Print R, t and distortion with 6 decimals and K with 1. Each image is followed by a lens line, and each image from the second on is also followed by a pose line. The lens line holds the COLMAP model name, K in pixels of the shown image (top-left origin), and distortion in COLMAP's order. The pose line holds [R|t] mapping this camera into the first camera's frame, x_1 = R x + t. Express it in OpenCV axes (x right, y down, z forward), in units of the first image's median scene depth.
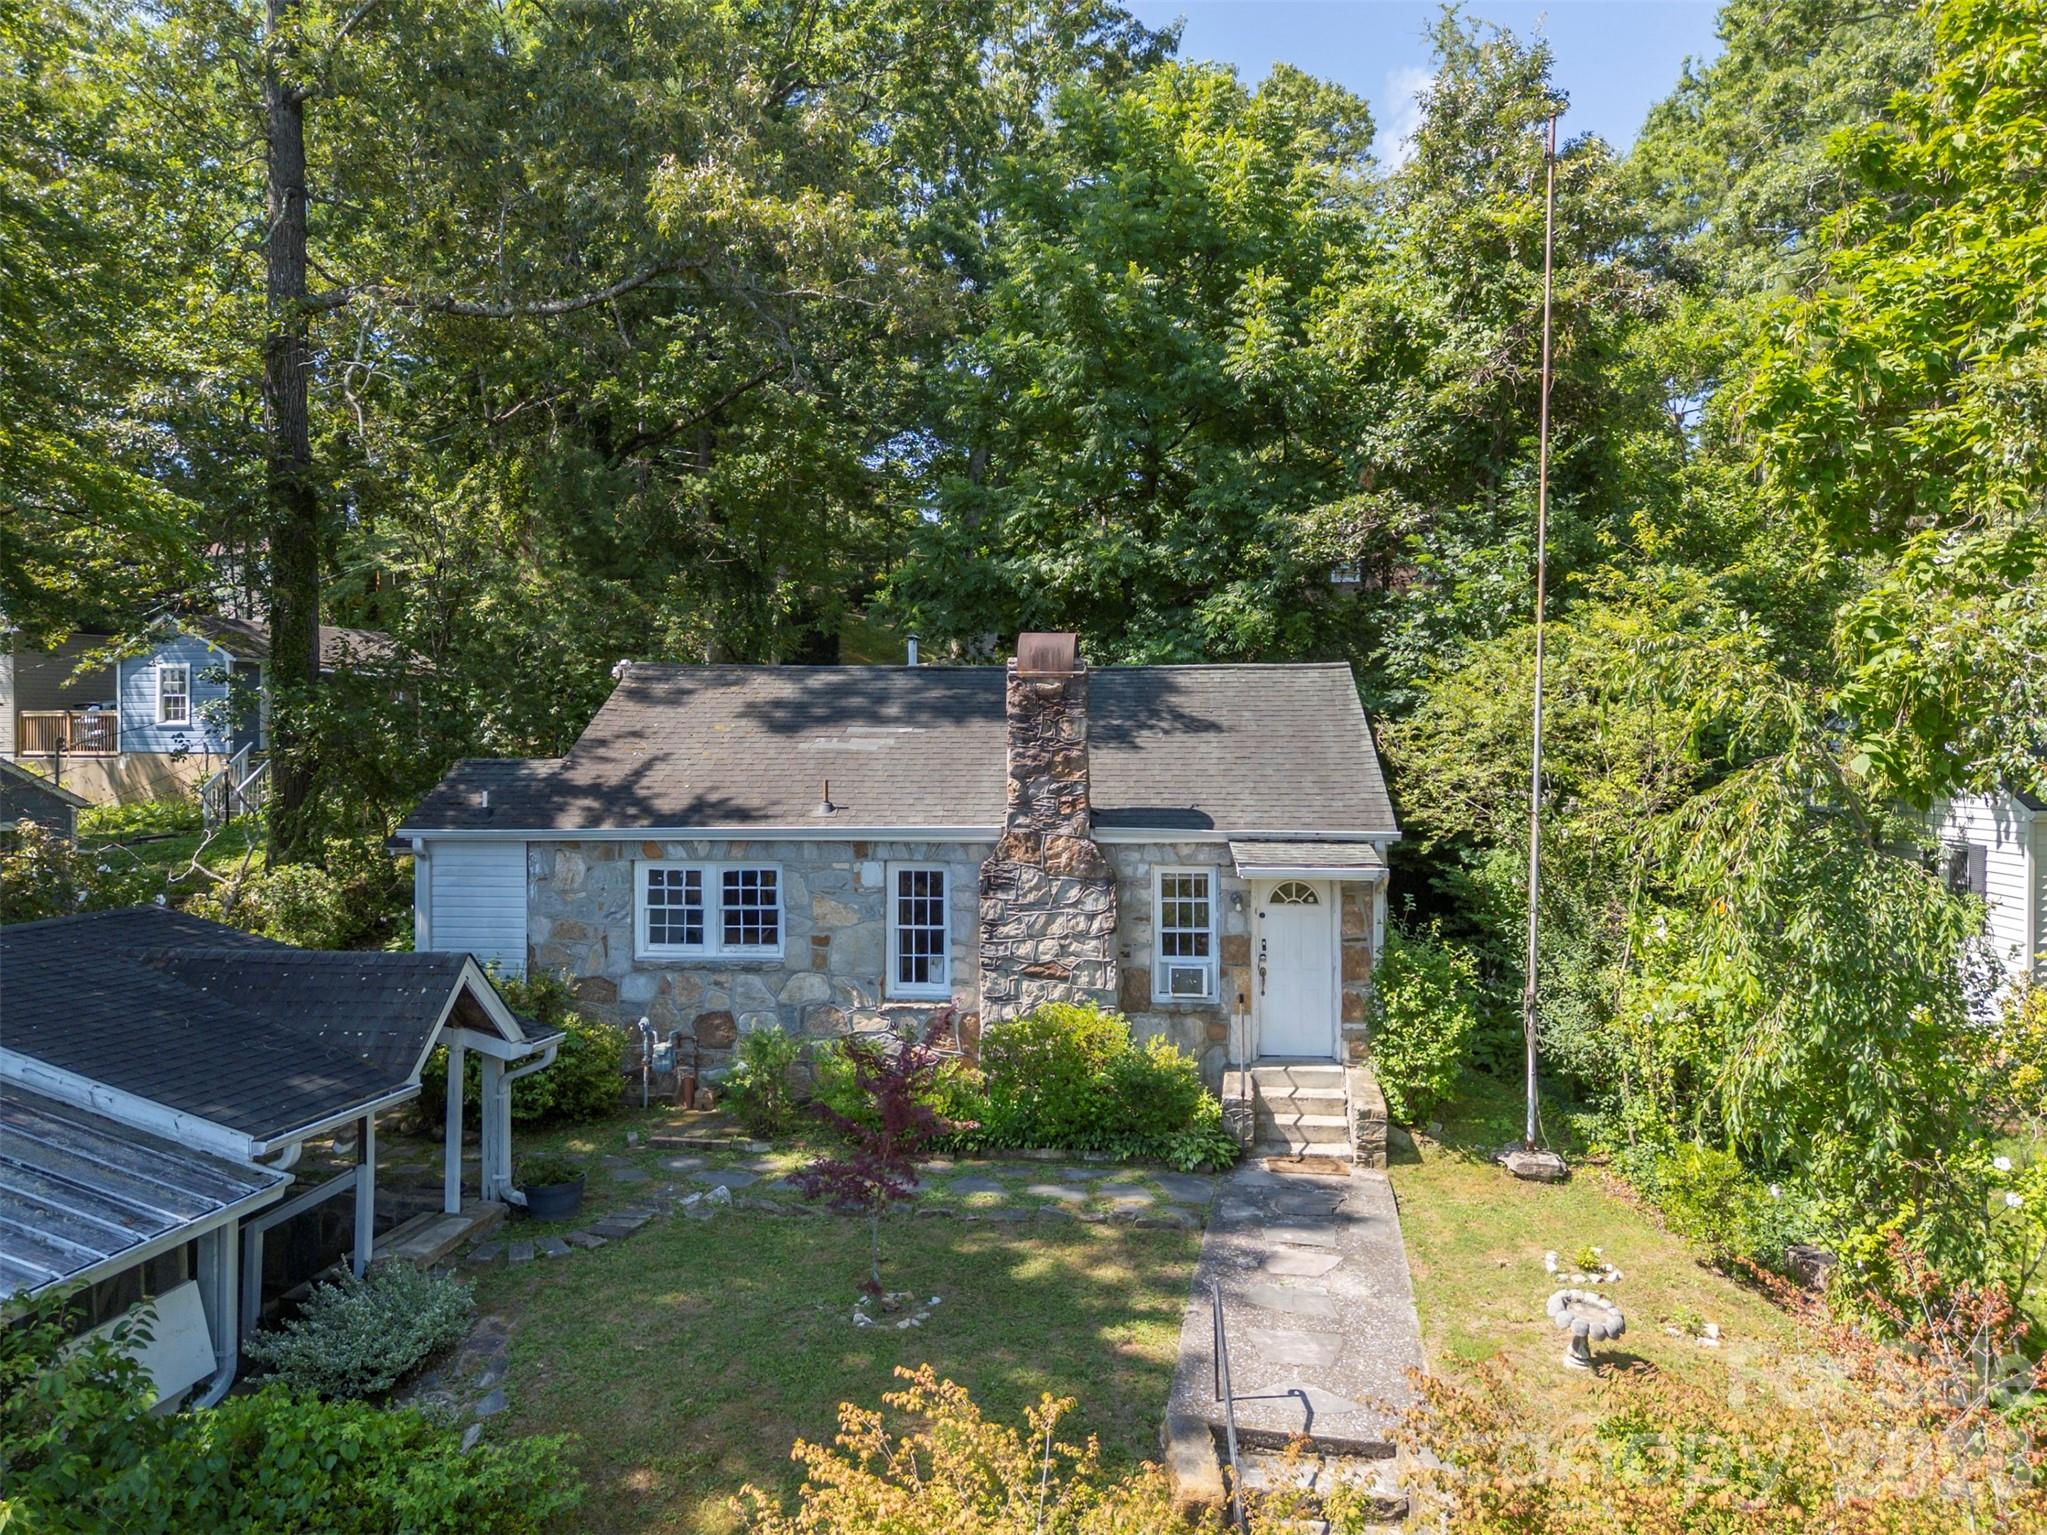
lens RADIAL K [[1527.3, 0, 1014.0], [0, 1527.3, 753.3], [0, 0, 1]] dist [0.143260, -0.119858]
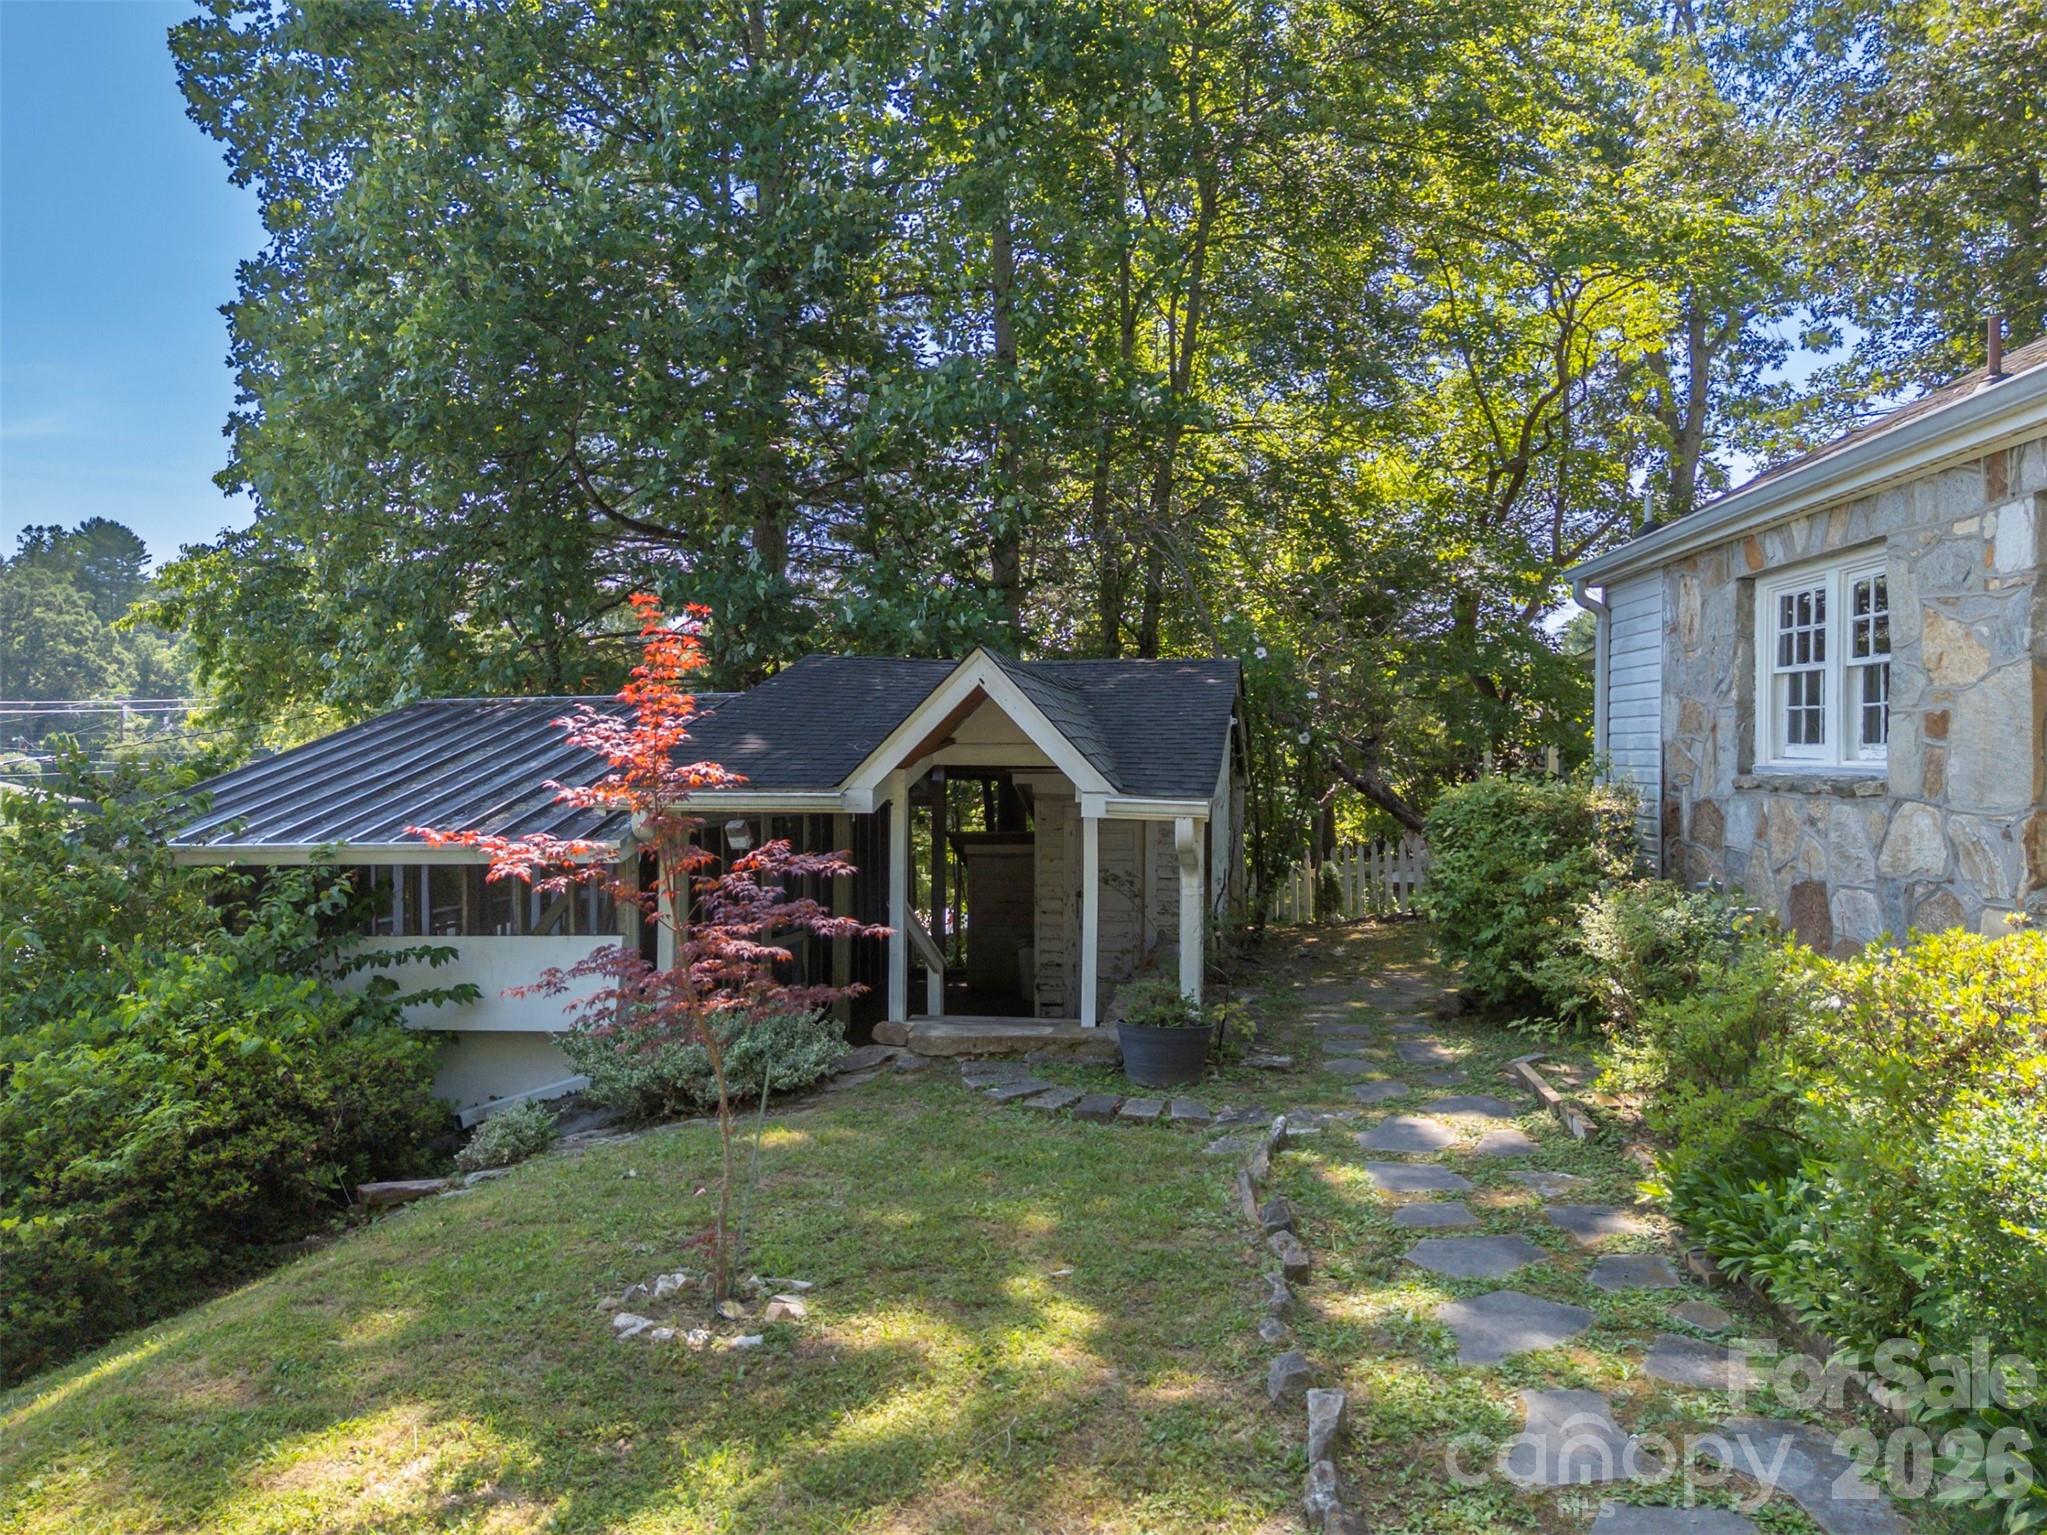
lens RADIAL K [[1483.8, 0, 1025.4], [0, 1483.8, 766.0], [0, 0, 1]] dist [0.125718, -0.164654]
pose [[0.036351, 0.010863, -0.999280, 0.264512], [-0.017008, 0.999803, 0.010250, 0.135884], [0.999194, 0.016623, 0.036528, 0.765831]]
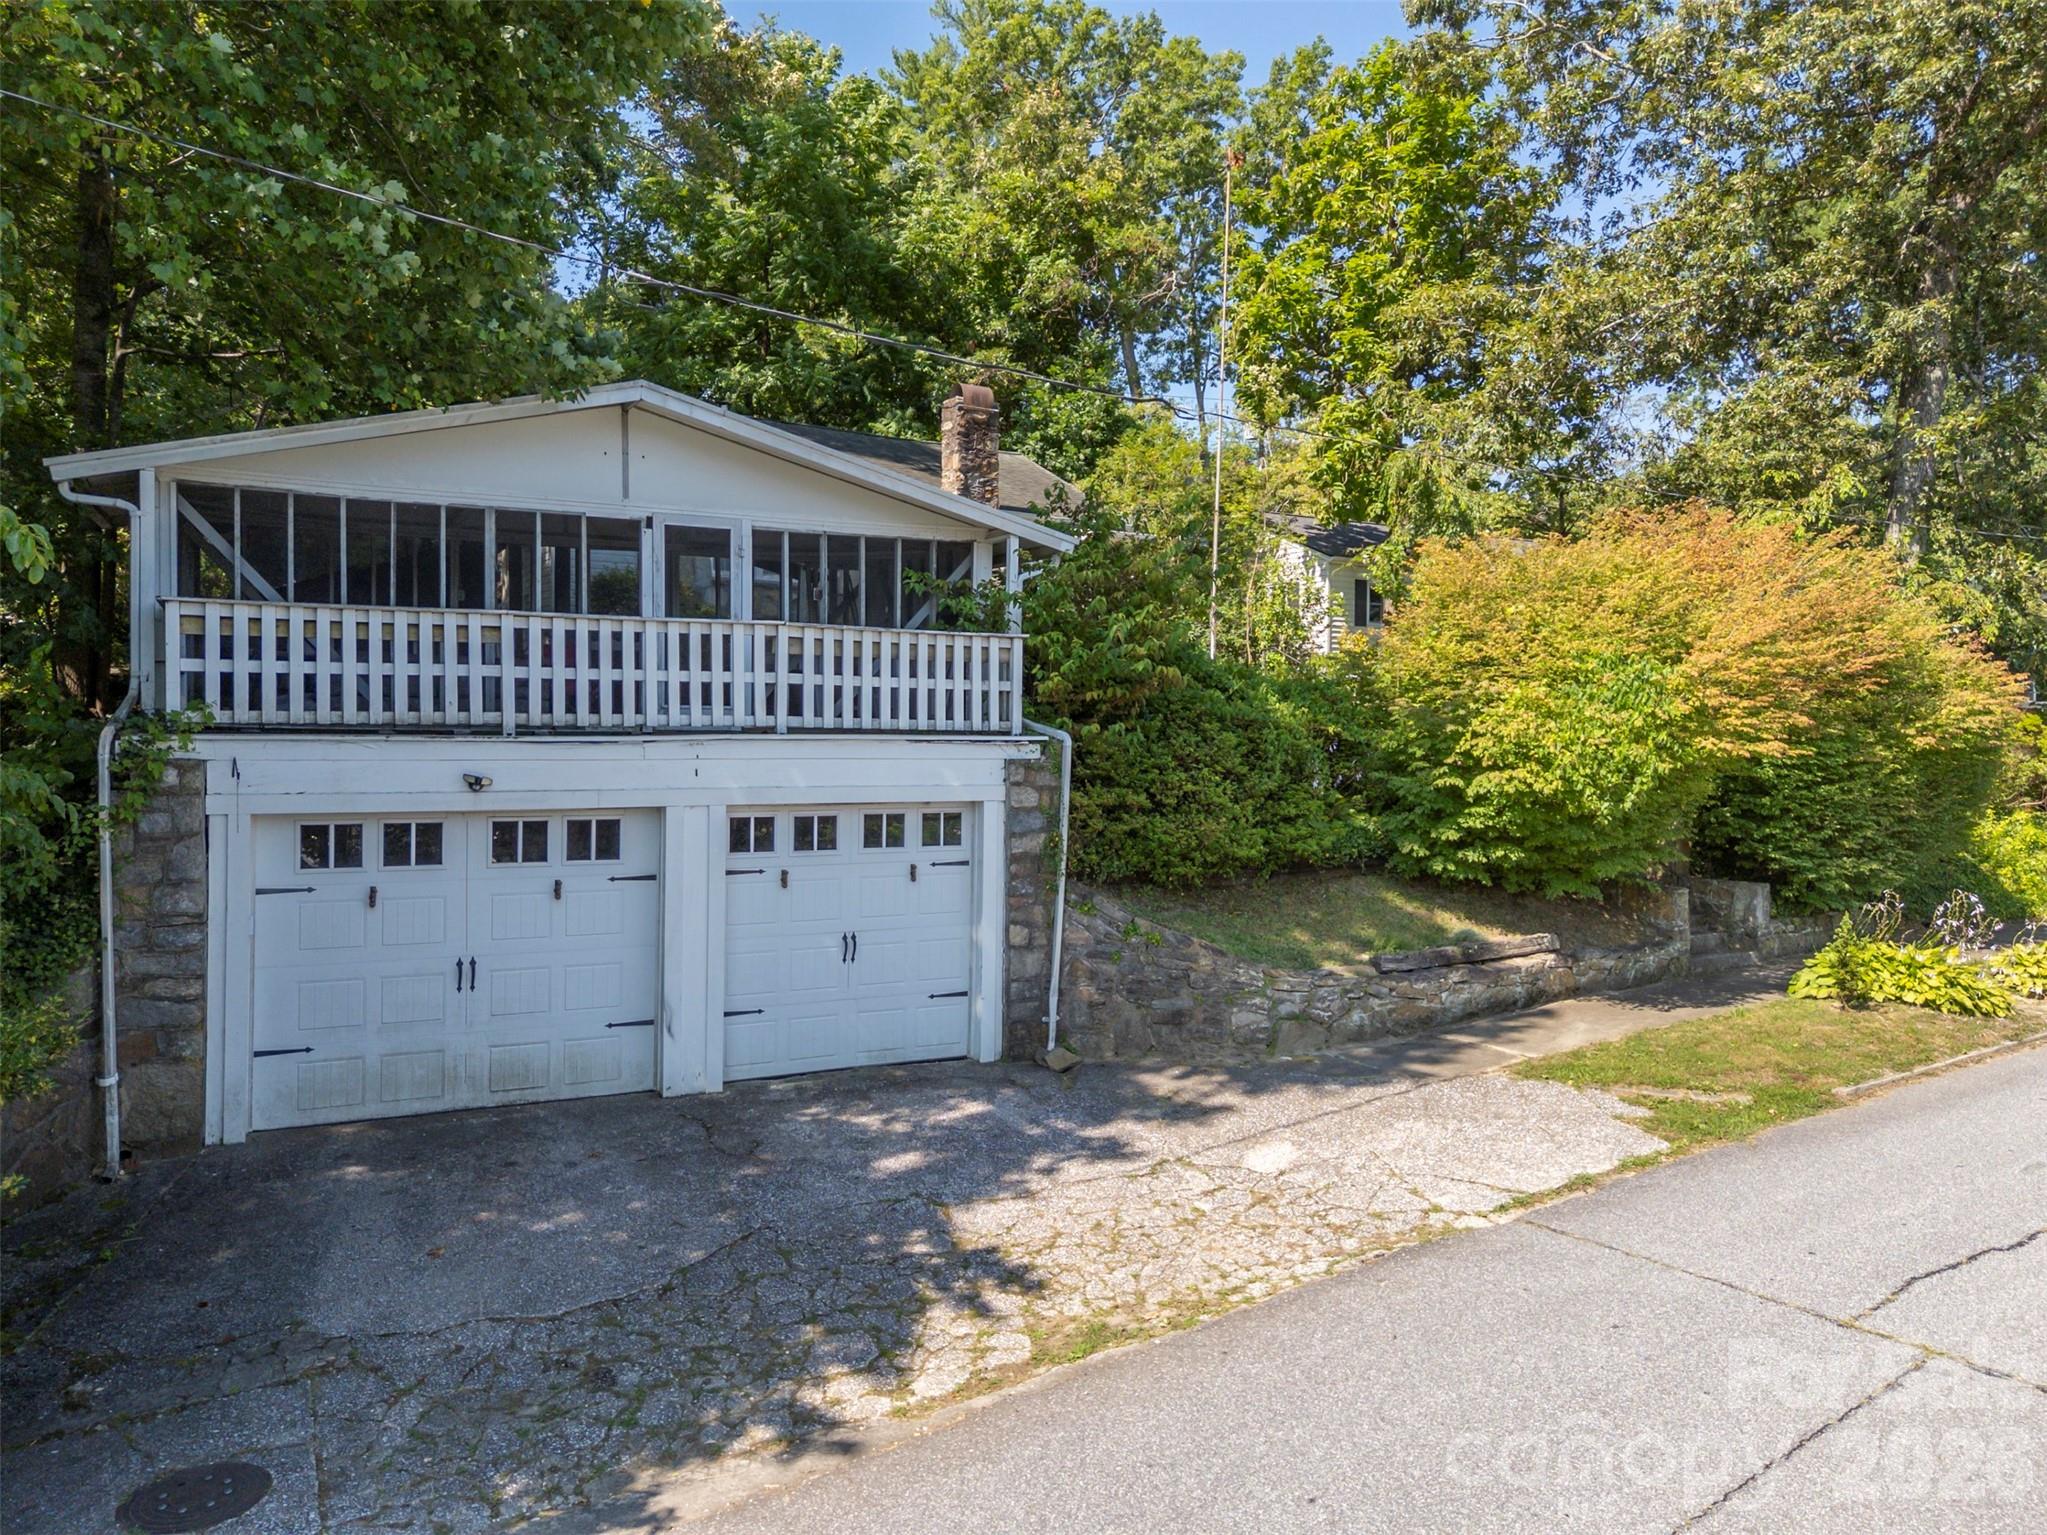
lens RADIAL K [[1526.9, 0, 1026.4], [0, 1526.9, 772.4], [0, 0, 1]] dist [0.073884, -0.081816]
pose [[0.783179, -0.012402, 0.621672, -0.933870], [0.003254, 0.999869, 0.015848, 0.301062], [-0.621788, -0.010389, 0.783117, -0.302077]]
